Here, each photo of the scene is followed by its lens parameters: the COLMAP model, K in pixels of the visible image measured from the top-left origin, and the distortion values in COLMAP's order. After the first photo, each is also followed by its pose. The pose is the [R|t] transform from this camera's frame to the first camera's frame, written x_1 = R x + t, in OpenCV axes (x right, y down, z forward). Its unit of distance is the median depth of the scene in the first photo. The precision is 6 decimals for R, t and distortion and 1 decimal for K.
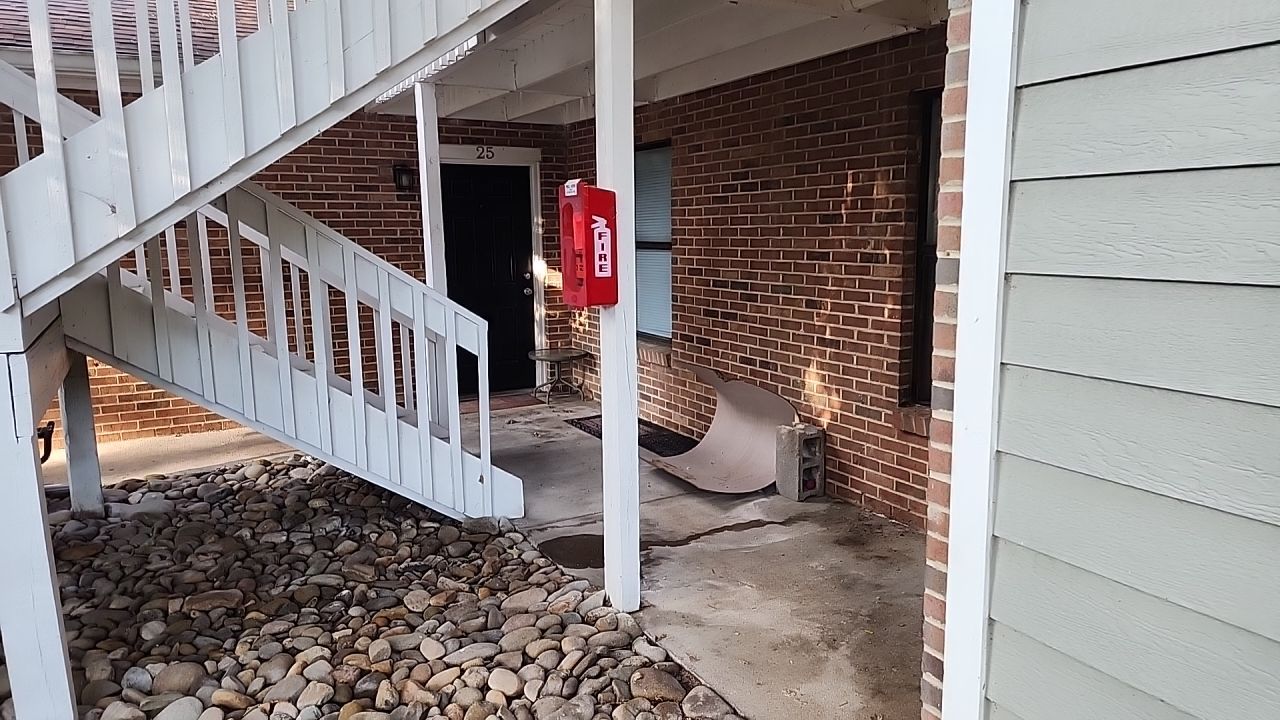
lens RADIAL K [[861.6, 0, 640.4], [0, 861.6, 362.7], [0, 0, 1]] dist [0.054614, 0.000860]
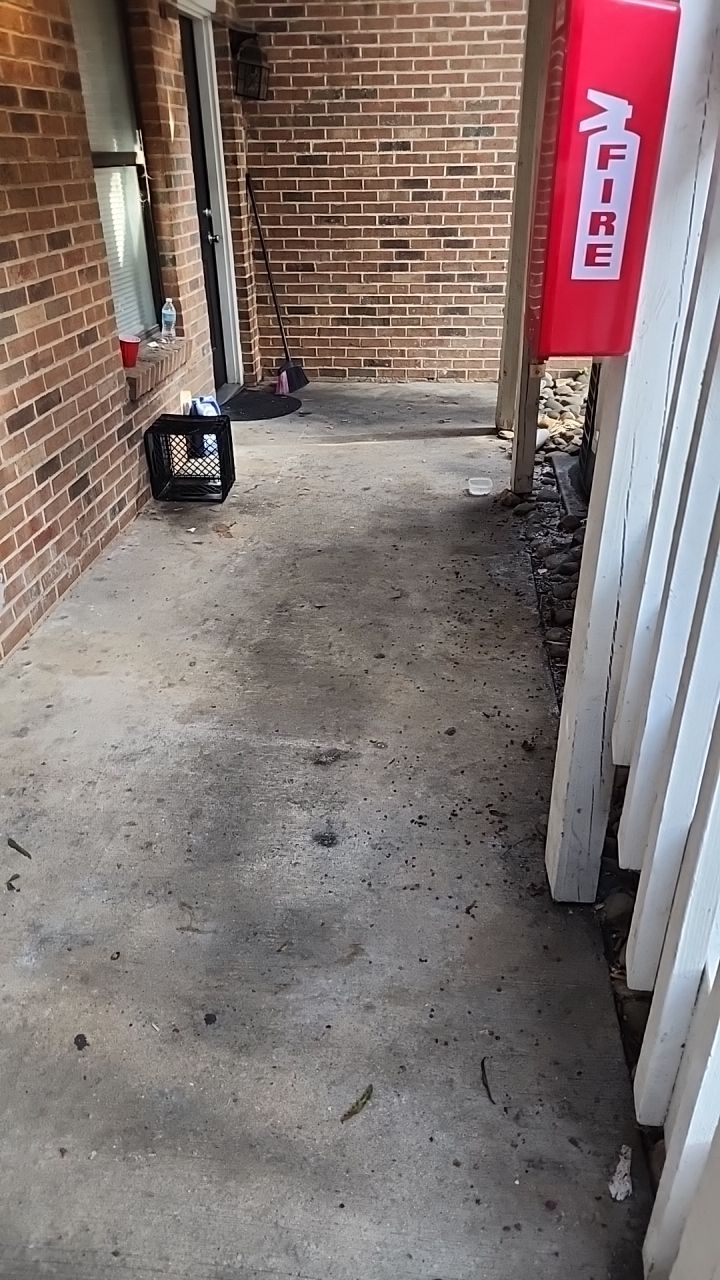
lens RADIAL K [[861.6, 0, 363.0], [0, 861.6, 639.6], [0, 0, 1]] dist [0.054614, 0.000860]
pose [[0.820064, 0.284113, -0.496763, 0.111400], [-0.089140, 0.920878, 0.379524, -0.090953], [0.565286, -0.266953, 0.780505, 0.597376]]
